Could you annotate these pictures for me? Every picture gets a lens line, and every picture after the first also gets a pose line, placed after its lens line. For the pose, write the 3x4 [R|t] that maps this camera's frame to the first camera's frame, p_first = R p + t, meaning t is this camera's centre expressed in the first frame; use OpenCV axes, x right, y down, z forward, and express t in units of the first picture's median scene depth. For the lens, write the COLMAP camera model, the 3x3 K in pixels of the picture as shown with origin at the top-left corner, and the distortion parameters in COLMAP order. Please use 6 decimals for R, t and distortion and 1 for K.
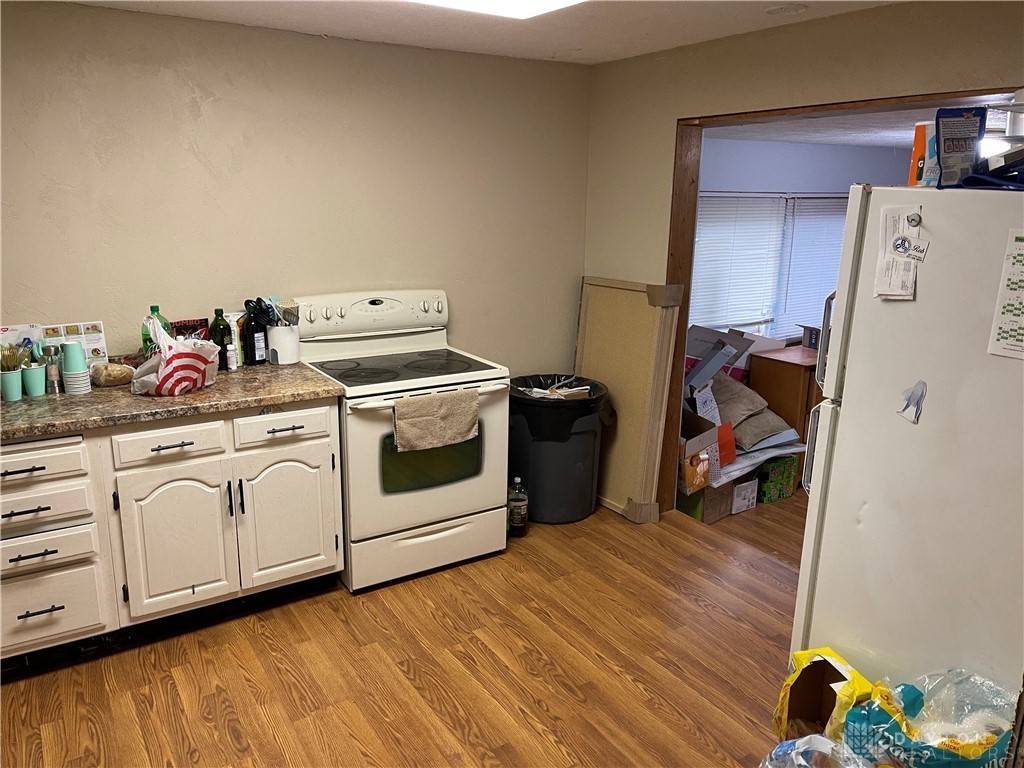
lens RADIAL K [[769.5, 0, 513.4], [0, 769.5, 386.4], [0, 0, 1]] dist [0.058979, -0.052774]
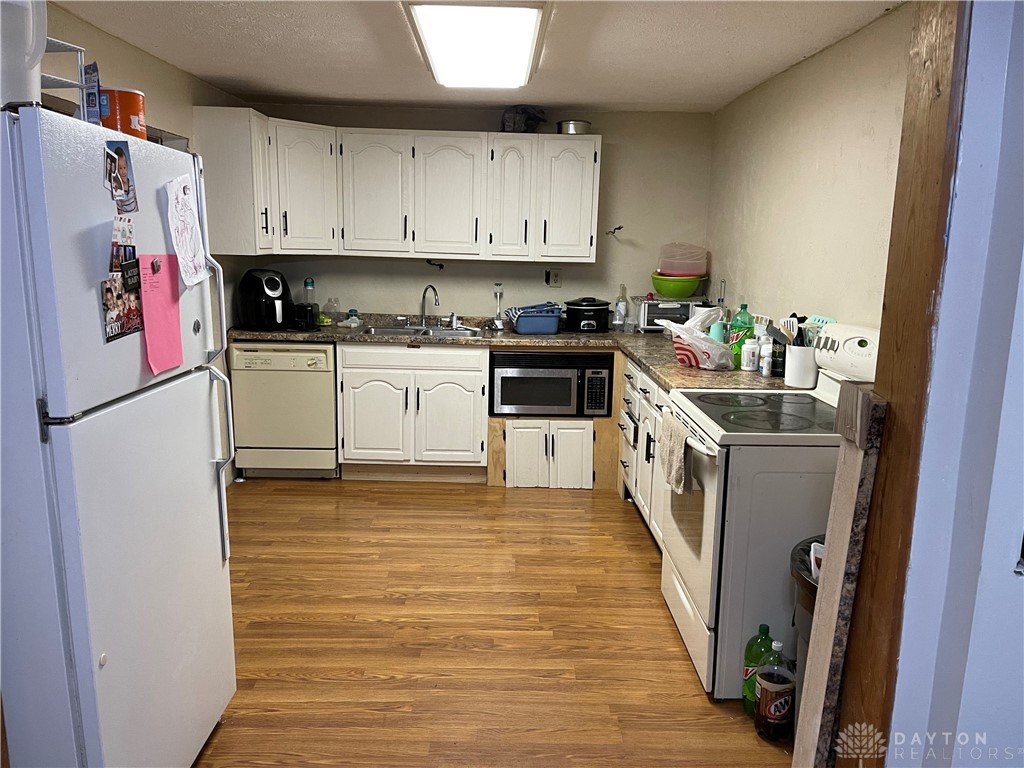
lens RADIAL K [[769.5, 0, 513.0], [0, 769.5, 388.5], [0, 0, 1]] dist [0.058979, -0.052774]
pose [[-0.528580, 0.132561, -0.838469, 0.853243], [-0.231597, 0.927741, 0.292675, -0.280232], [0.816680, 0.348889, -0.459685, 1.459198]]
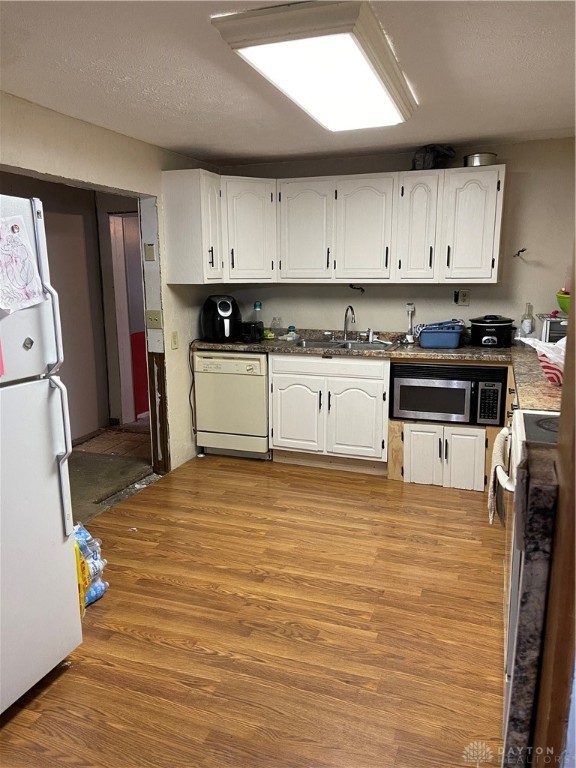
lens RADIAL K [[577.1, 0, 285.6], [0, 577.1, 385.7], [0, 0, 1]] dist [0.058979, -0.052774]
pose [[-0.795374, 0.109194, -0.596202, 0.535873], [-0.149209, 0.918095, 0.367203, -0.292961], [0.587467, 0.381023, -0.713936, 1.521336]]
